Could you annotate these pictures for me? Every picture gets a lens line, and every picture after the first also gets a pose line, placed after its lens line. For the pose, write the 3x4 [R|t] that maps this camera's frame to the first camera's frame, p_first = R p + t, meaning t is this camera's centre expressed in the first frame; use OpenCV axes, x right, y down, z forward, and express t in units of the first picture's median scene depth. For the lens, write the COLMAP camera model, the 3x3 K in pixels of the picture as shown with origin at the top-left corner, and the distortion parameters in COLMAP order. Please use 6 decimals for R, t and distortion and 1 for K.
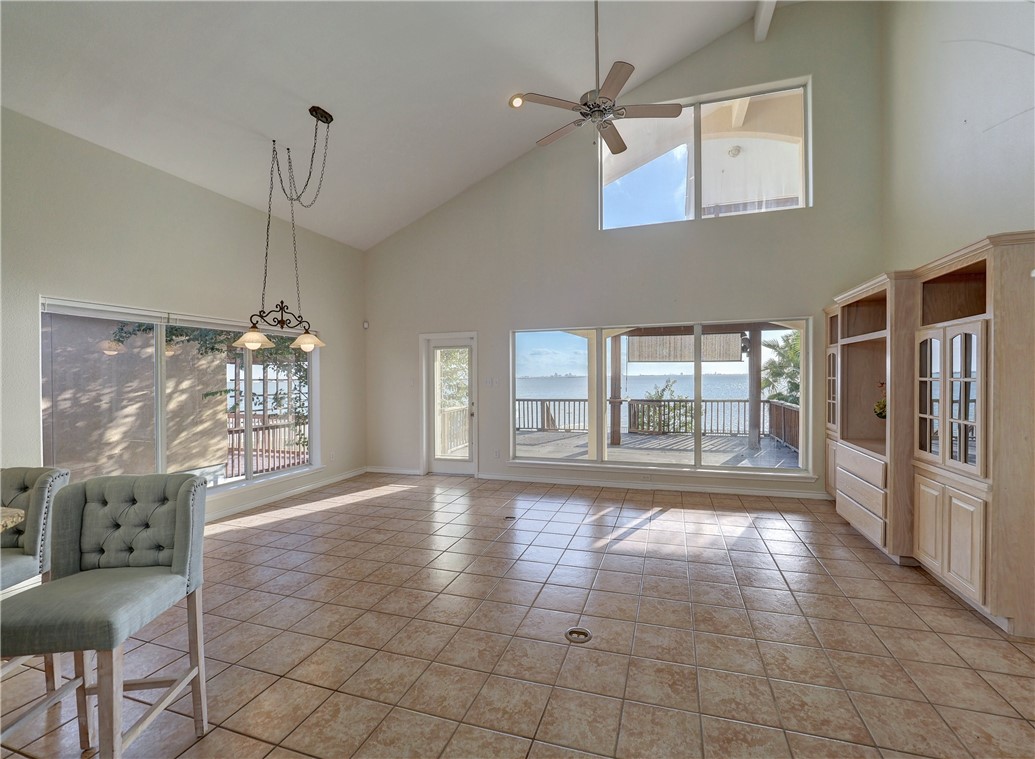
lens RADIAL K [[438.5, 0, 531.0], [0, 438.5, 382.0], [0, 0, 1]] dist [-0.013189, -0.000085]
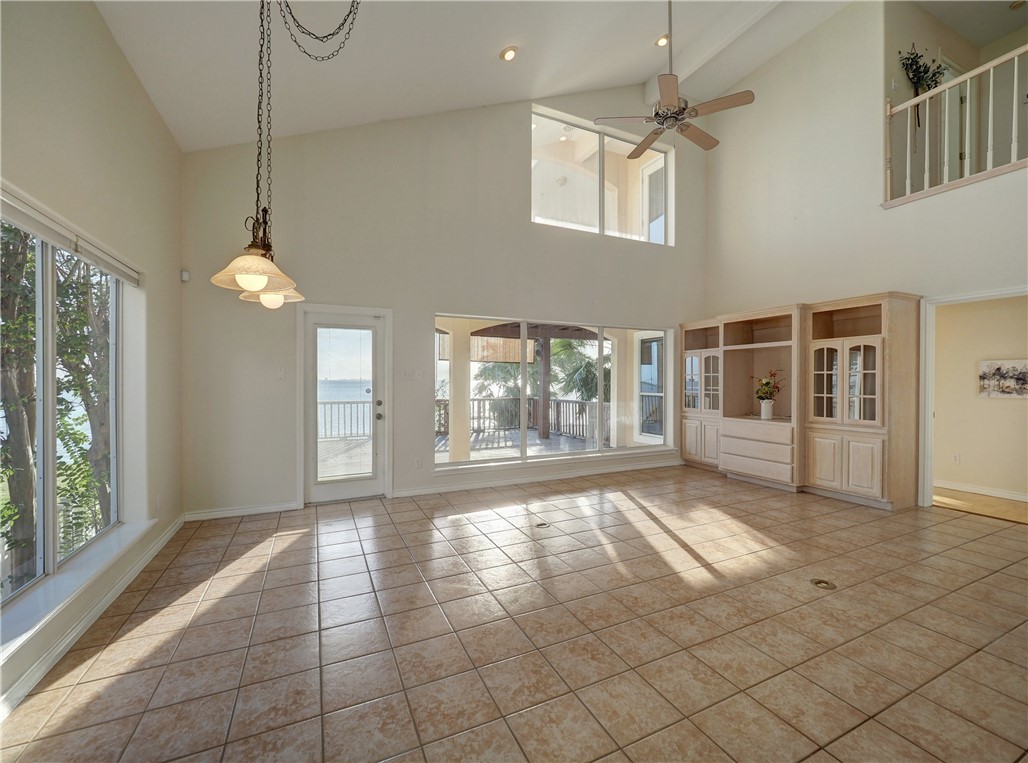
lens RADIAL K [[436.6, 0, 529.8], [0, 436.6, 386.1], [0, 0, 1]] dist [-0.000460, 0.000334]
pose [[0.727537, 0.003671, 0.686059, -0.517721], [0.000493, 0.999983, -0.005872, 0.028004], [-0.686068, 0.004610, 0.727522, 0.288927]]
